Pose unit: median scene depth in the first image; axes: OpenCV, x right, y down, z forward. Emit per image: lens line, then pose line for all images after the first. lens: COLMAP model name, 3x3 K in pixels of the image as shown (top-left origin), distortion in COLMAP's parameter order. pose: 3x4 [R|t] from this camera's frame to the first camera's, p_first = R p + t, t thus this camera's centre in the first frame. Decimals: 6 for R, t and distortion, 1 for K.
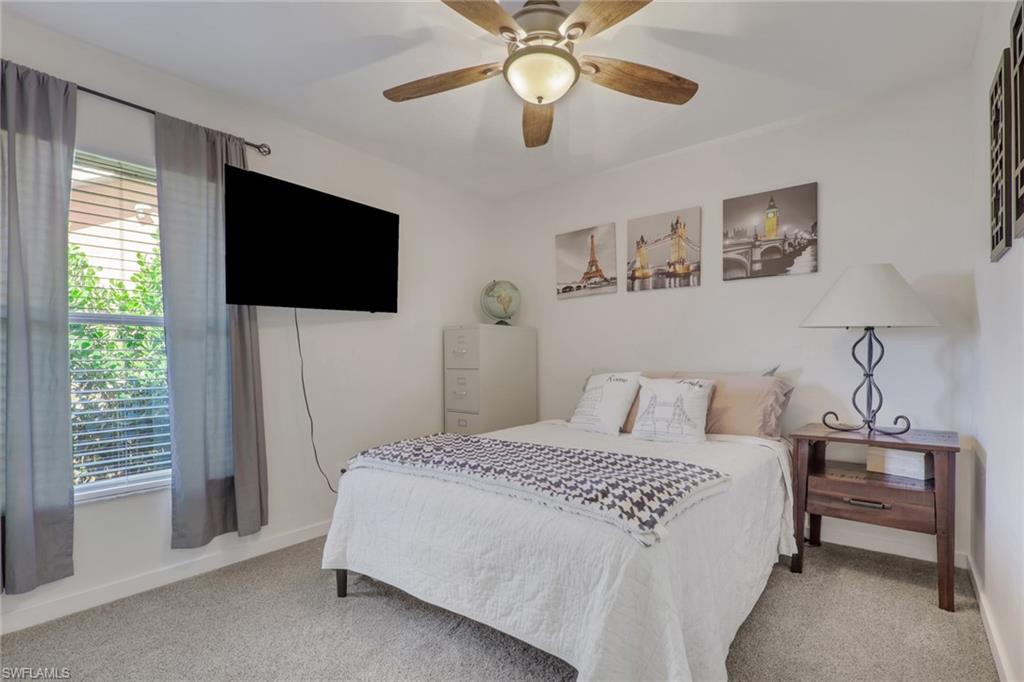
lens RADIAL K [[476.0, 0, 533.7], [0, 476.0, 363.8], [0, 0, 1]] dist [-0.008969, 0.002230]
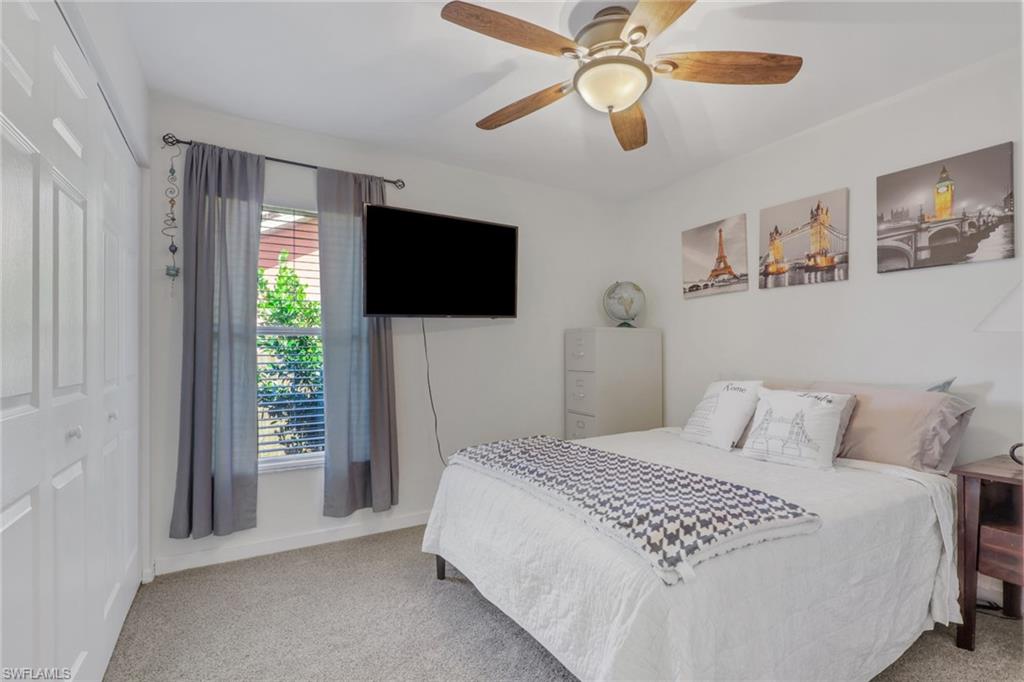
lens RADIAL K [[476.0, 0, 530.4], [0, 476.0, 348.4], [0, 0, 1]] dist [-0.008969, 0.002230]
pose [[0.936941, 0.005413, -0.349446, 0.165666], [-0.012376, 0.999767, -0.017696, -0.029646], [0.349269, 0.020905, 0.936789, 0.018836]]
